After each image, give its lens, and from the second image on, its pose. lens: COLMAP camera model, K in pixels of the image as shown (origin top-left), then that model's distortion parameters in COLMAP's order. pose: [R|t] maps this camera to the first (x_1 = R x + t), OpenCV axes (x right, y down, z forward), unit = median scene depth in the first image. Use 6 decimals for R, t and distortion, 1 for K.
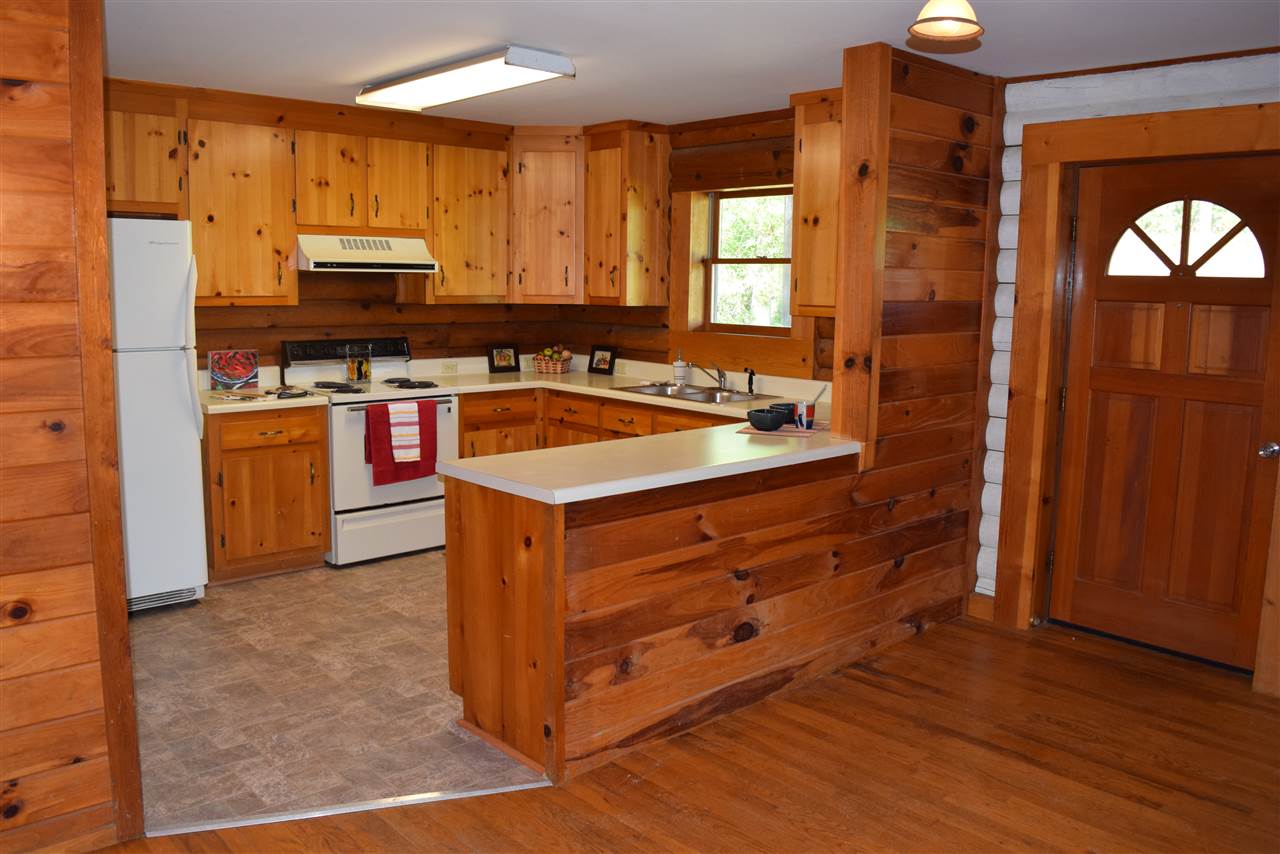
lens RADIAL K [[1006.5, 0, 640.0], [0, 1006.5, 427.0], [0, 0, 1]] dist [-0.079576, 0.000372]
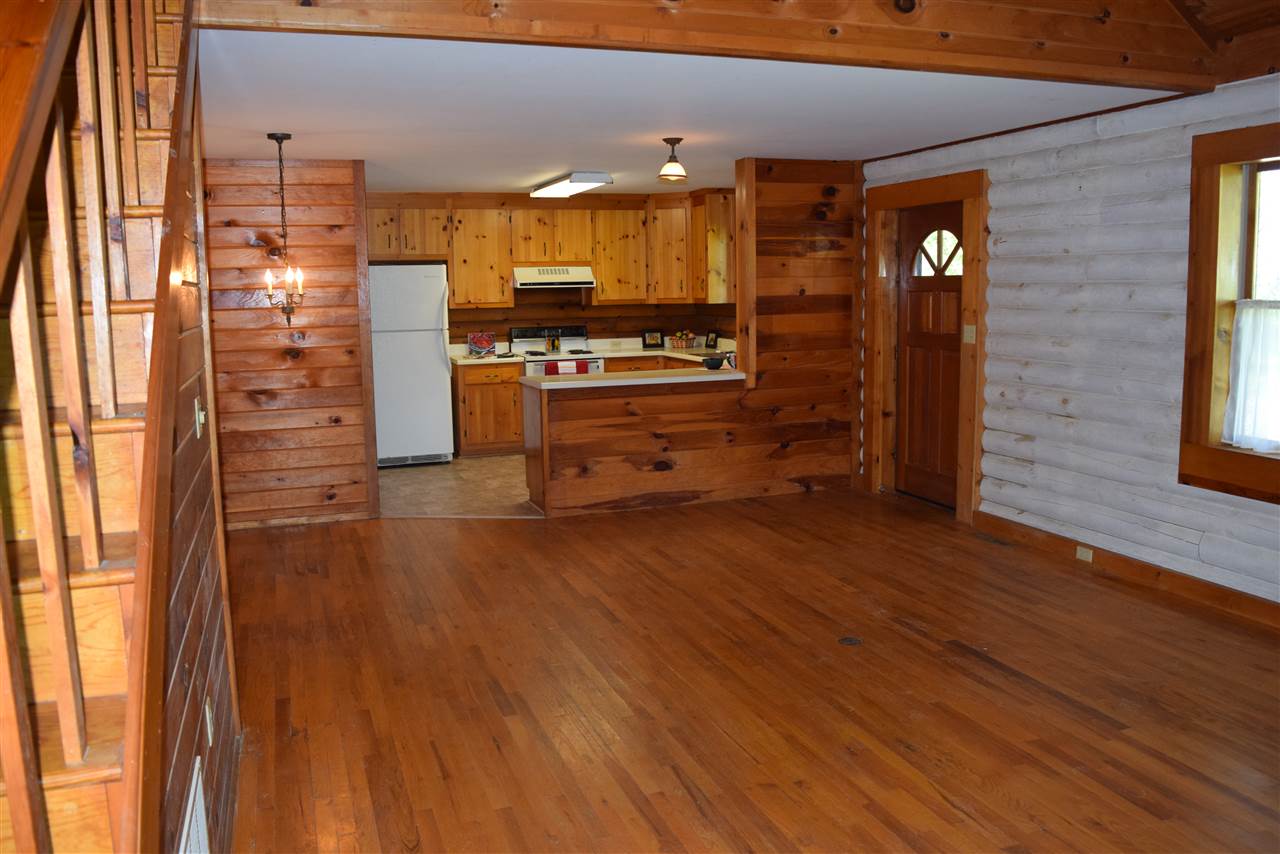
lens RADIAL K [[1006.5, 0, 640.0], [0, 1006.5, 427.0], [0, 0, 1]] dist [-0.079576, 0.000372]
pose [[0.924627, 0.021007, -0.380293, 0.615997], [-0.023182, 0.999731, -0.001139, 0.099287], [0.380167, 0.009869, 0.924865, -0.640565]]
